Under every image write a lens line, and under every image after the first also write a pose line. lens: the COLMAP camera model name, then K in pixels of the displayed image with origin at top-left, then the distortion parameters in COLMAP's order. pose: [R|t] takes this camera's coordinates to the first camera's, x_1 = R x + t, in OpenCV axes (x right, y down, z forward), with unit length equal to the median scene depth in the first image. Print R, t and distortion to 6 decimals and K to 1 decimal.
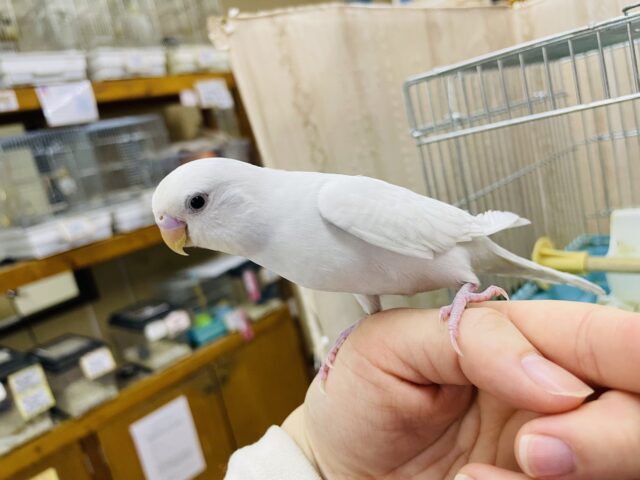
lens RADIAL K [[506.4, 0, 320.9], [0, 506.4, 236.8], [0, 0, 1]] dist [0.029958, -0.079132]
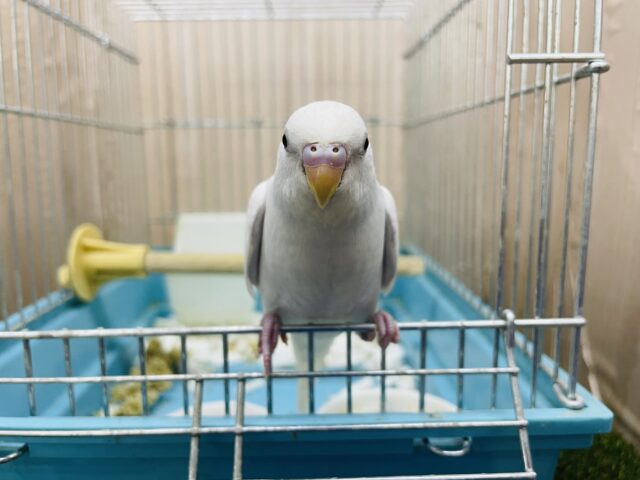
lens RADIAL K [[506.4, 0, 319.3], [0, 506.4, 241.7], [0, 0, 1]] dist [0.029958, -0.079132]
pose [[0.692525, 0.114811, 0.712199, 0.103800], [-0.024892, 0.990469, -0.135465, 0.067673], [-0.720964, 0.076085, 0.688783, 0.187433]]
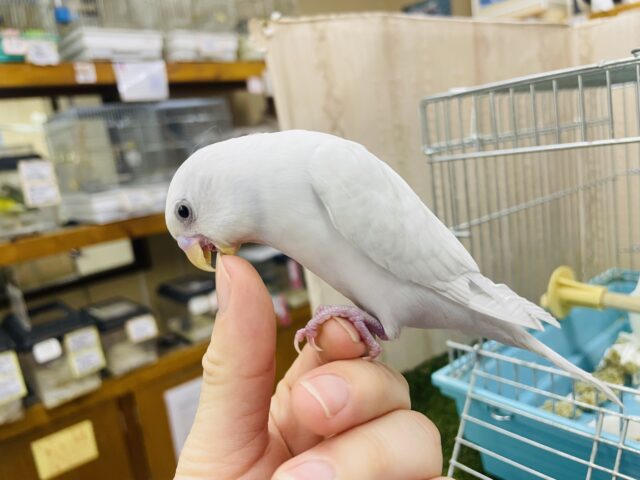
lens RADIAL K [[506.4, 0, 319.8], [0, 506.4, 237.2], [0, 0, 1]] dist [0.029958, -0.079132]
pose [[0.986686, 0.118594, -0.111294, 0.047243], [-0.117001, 0.992915, 0.020764, -0.012346], [0.112968, -0.007466, 0.993571, -0.016268]]
